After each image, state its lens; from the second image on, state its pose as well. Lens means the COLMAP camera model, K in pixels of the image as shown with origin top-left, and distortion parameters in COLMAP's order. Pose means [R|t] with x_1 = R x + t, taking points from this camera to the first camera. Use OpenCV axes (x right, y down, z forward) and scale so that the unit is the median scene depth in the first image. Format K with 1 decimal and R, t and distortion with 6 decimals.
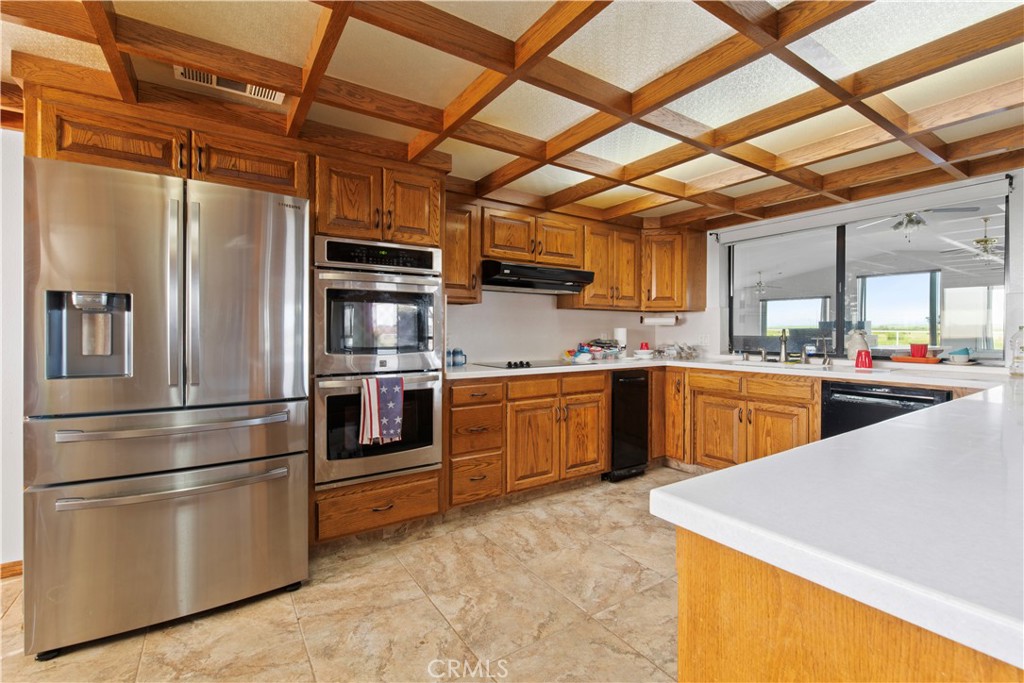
lens RADIAL K [[438.8, 0, 511.9], [0, 438.8, 329.3], [0, 0, 1]] dist [0.001582, -0.000154]
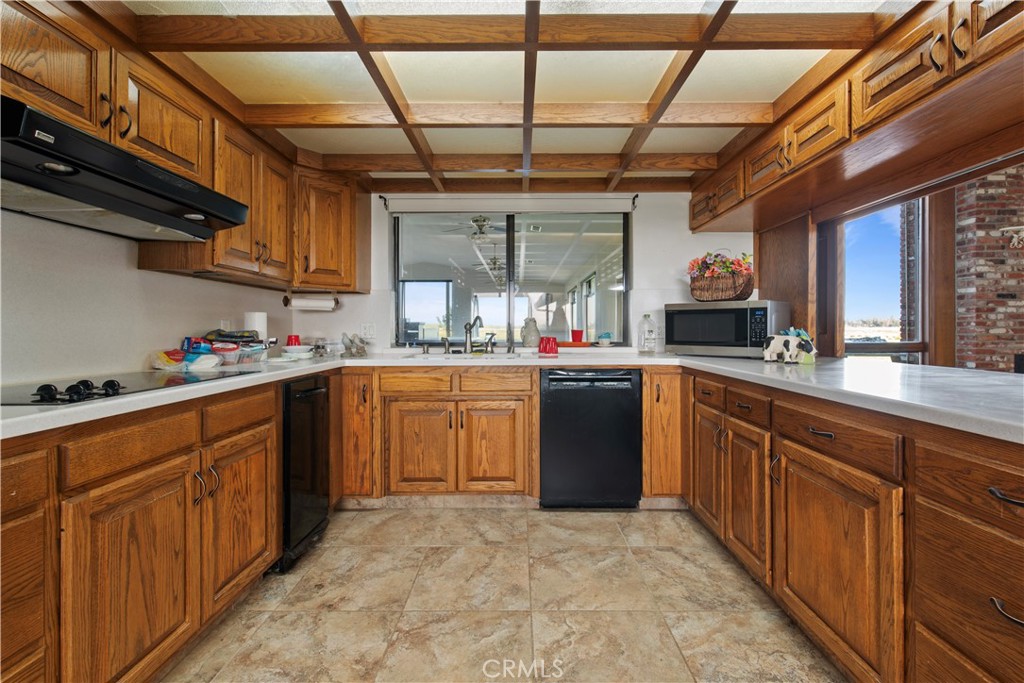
lens RADIAL K [[438.8, 0, 511.9], [0, 438.8, 329.3], [0, 0, 1]] dist [0.001582, -0.000154]
pose [[0.557915, -0.002107, 0.829895, -0.082482], [-0.001563, 0.999992, 0.003590, 0.021833], [-0.829897, -0.003300, 0.557908, 0.408247]]
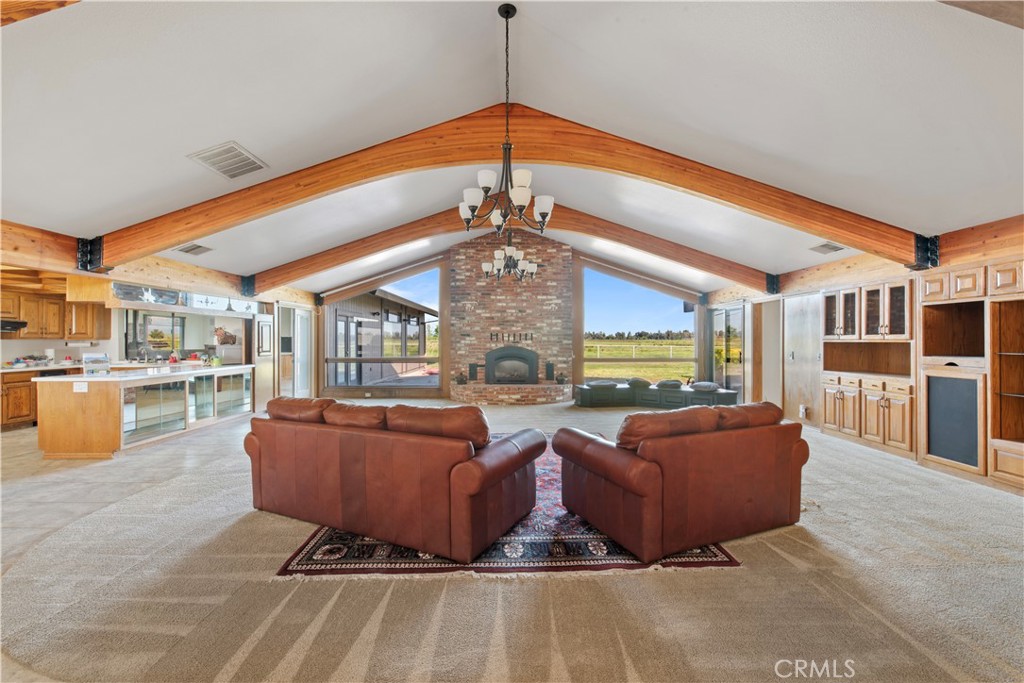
lens RADIAL K [[444.1, 0, 512.0], [0, 444.1, 341.5], [0, 0, 1]] dist [0.000967, 0.000325]
pose [[0.548356, -0.003498, 0.836238, -0.290380], [-0.001382, 0.999986, 0.005089, -0.053688], [-0.836244, -0.003946, 0.548343, -1.919154]]
